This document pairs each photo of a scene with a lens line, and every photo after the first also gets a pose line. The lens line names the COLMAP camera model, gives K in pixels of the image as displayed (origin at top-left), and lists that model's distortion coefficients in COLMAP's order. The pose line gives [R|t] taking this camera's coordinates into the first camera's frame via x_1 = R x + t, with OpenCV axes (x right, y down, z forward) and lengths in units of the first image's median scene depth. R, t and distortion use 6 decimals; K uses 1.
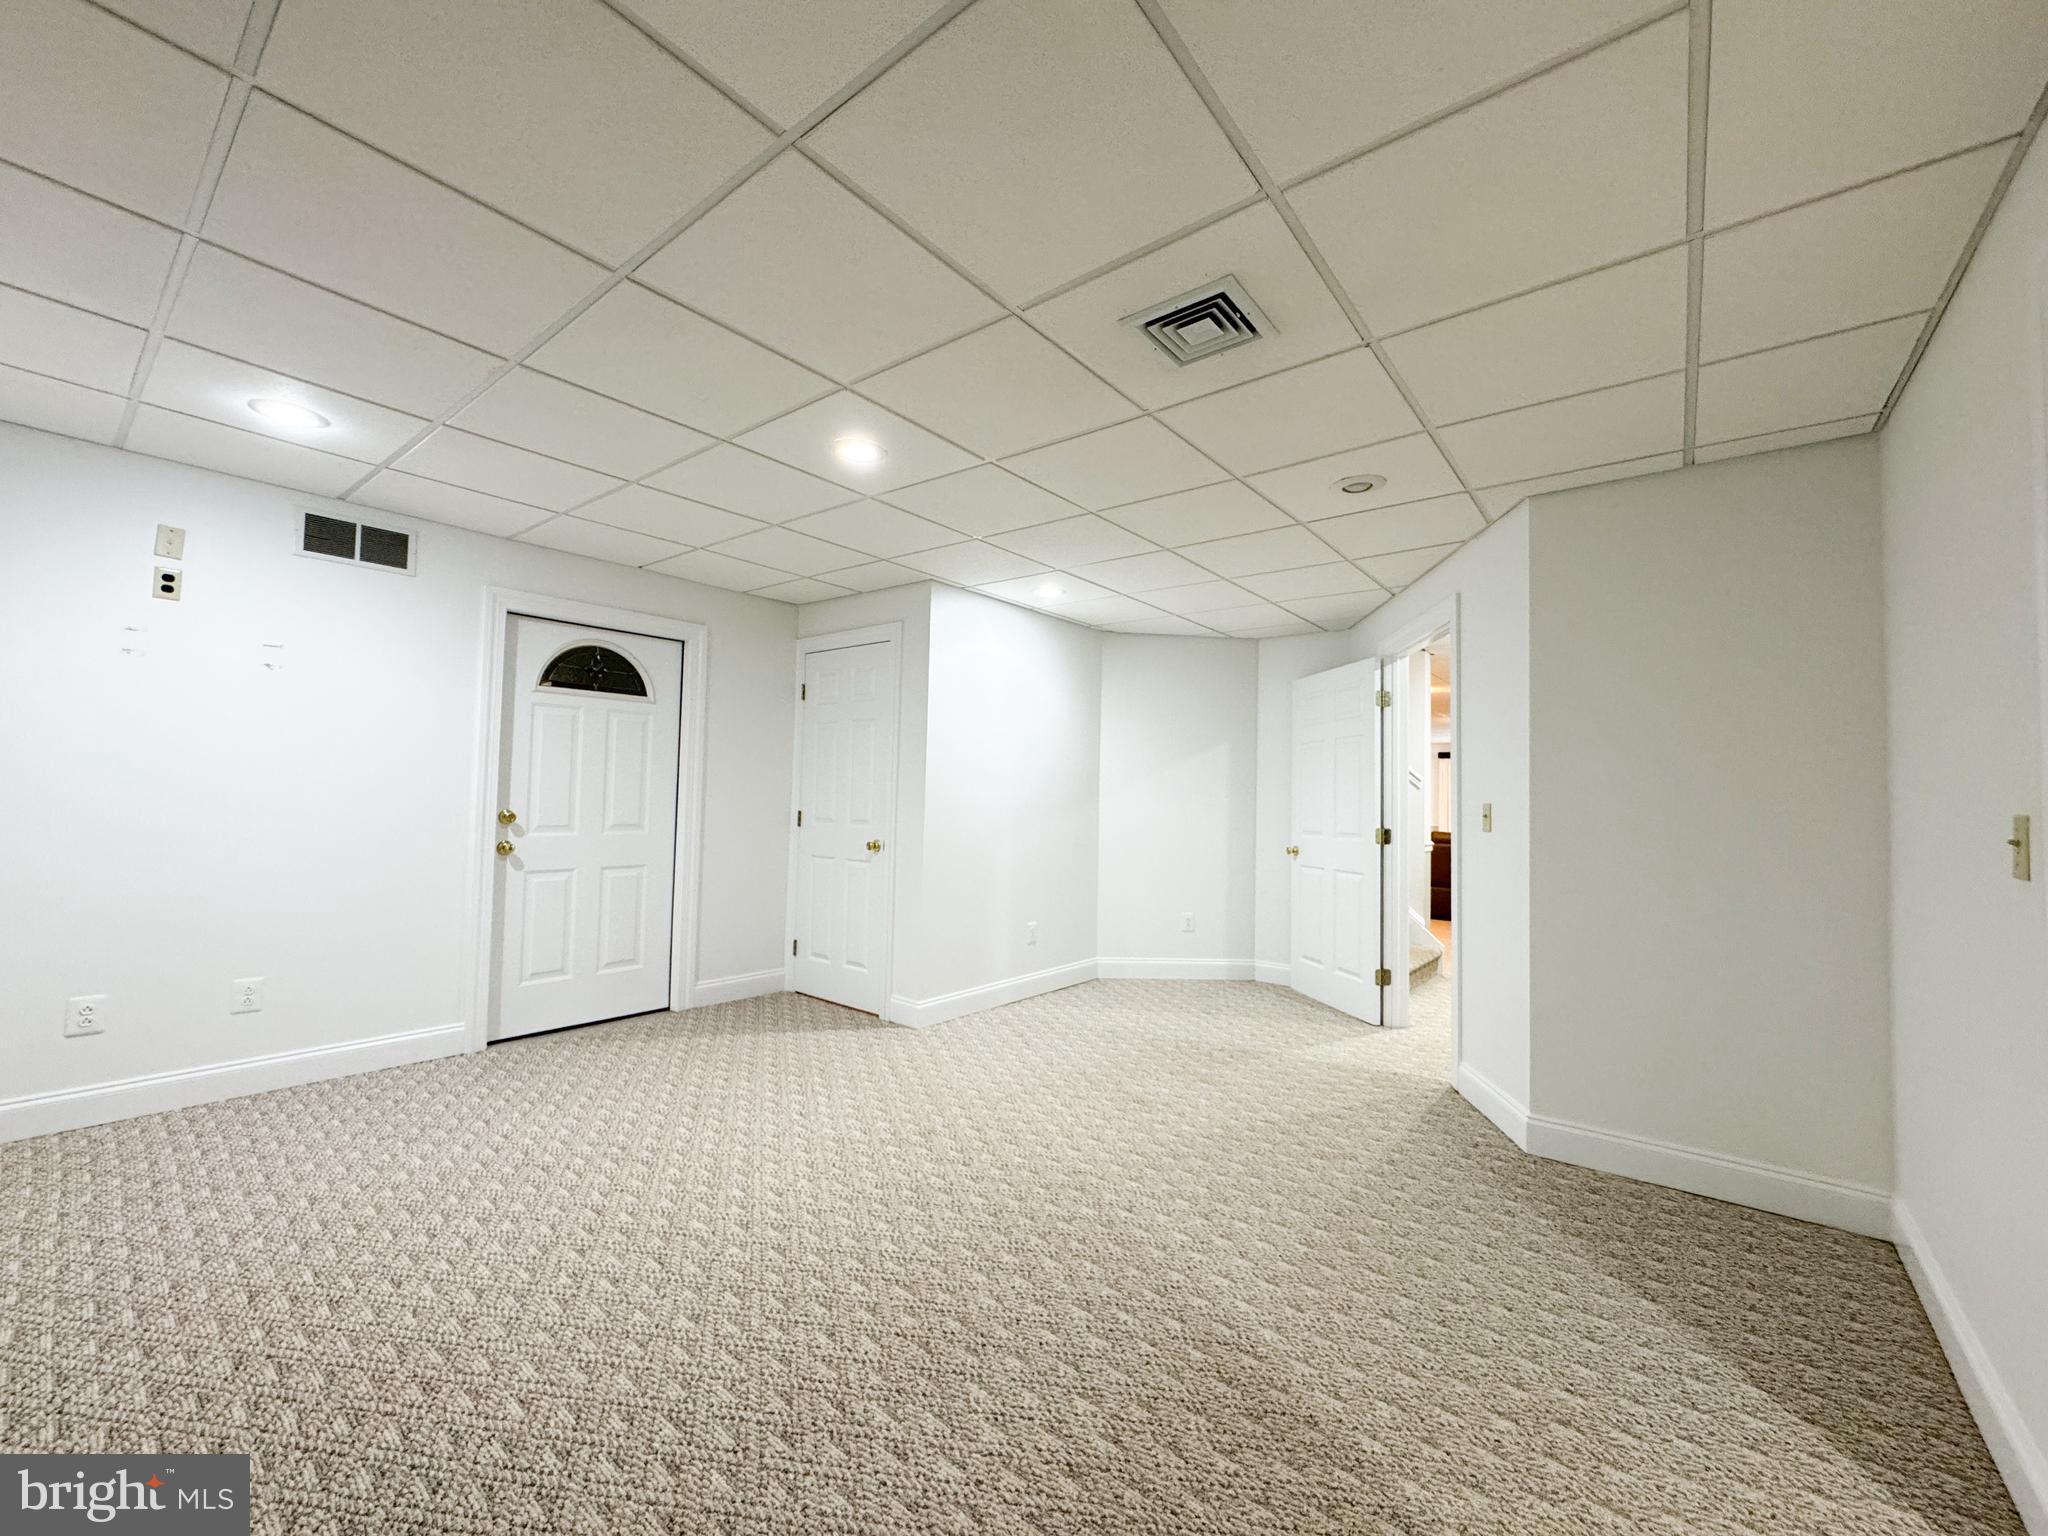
lens RADIAL K [[850.5, 0, 1028.5], [0, 850.5, 758.2], [0, 0, 1]] dist [-0.004730, 0.000646]
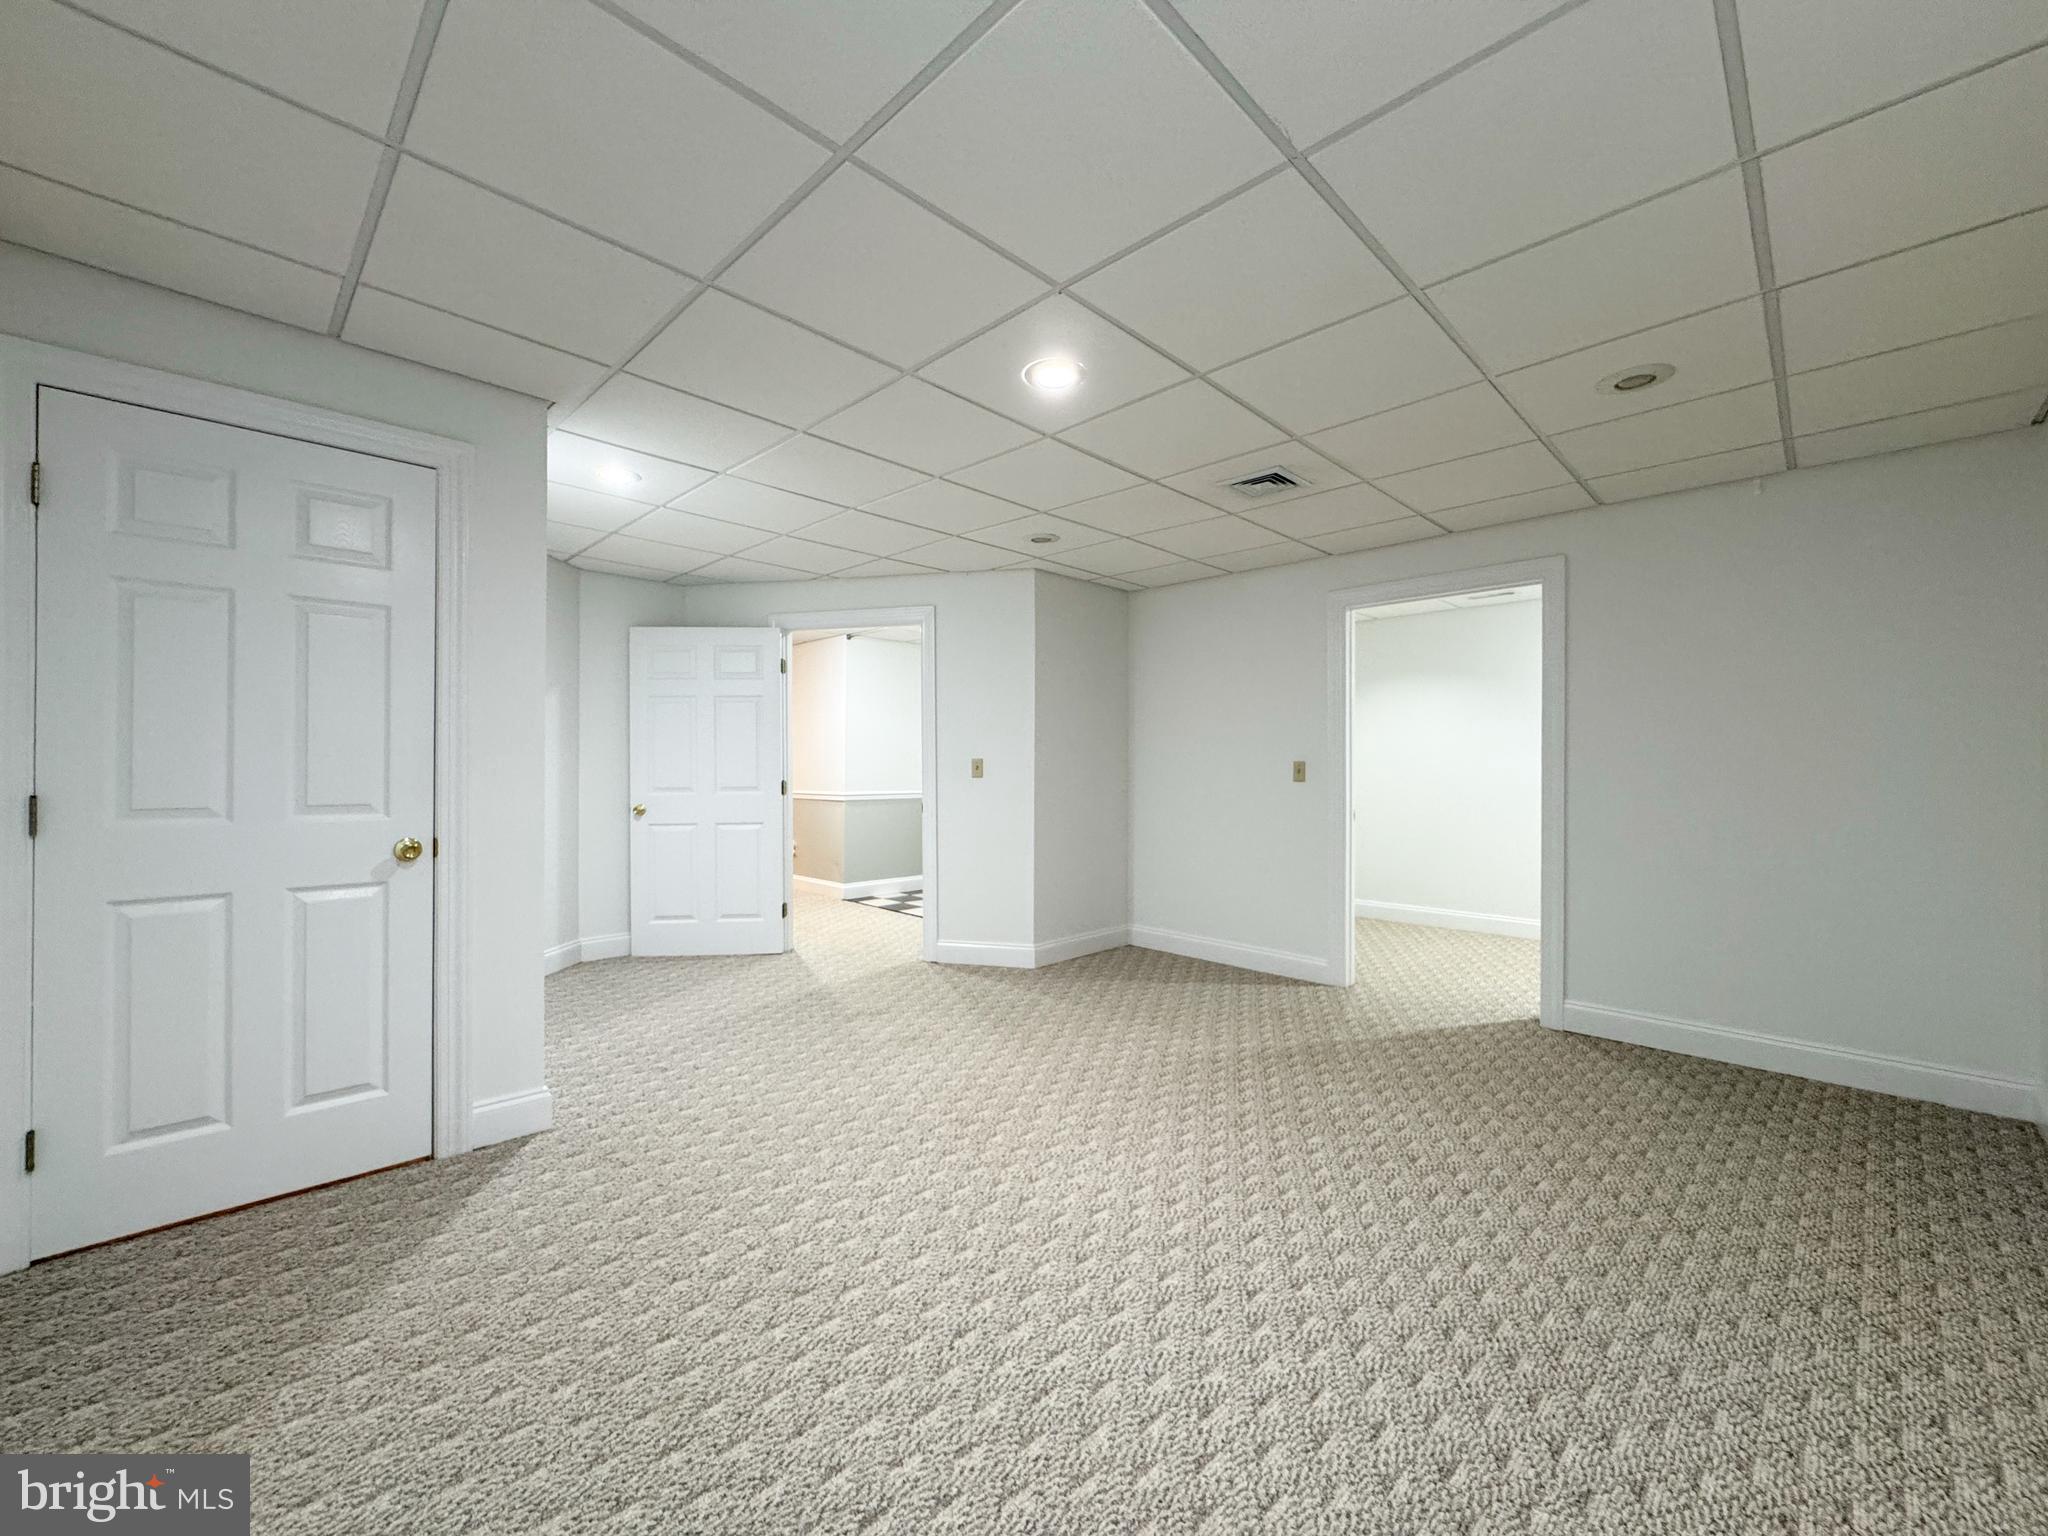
lens RADIAL K [[850.5, 0, 1019.1], [0, 850.5, 773.9], [0, 0, 1]] dist [-0.004730, 0.000646]
pose [[0.079325, -0.030726, 0.996375, -0.903820], [-0.047638, 0.998266, 0.034577, 0.022877], [-0.995710, -0.050208, 0.077724, 0.777106]]
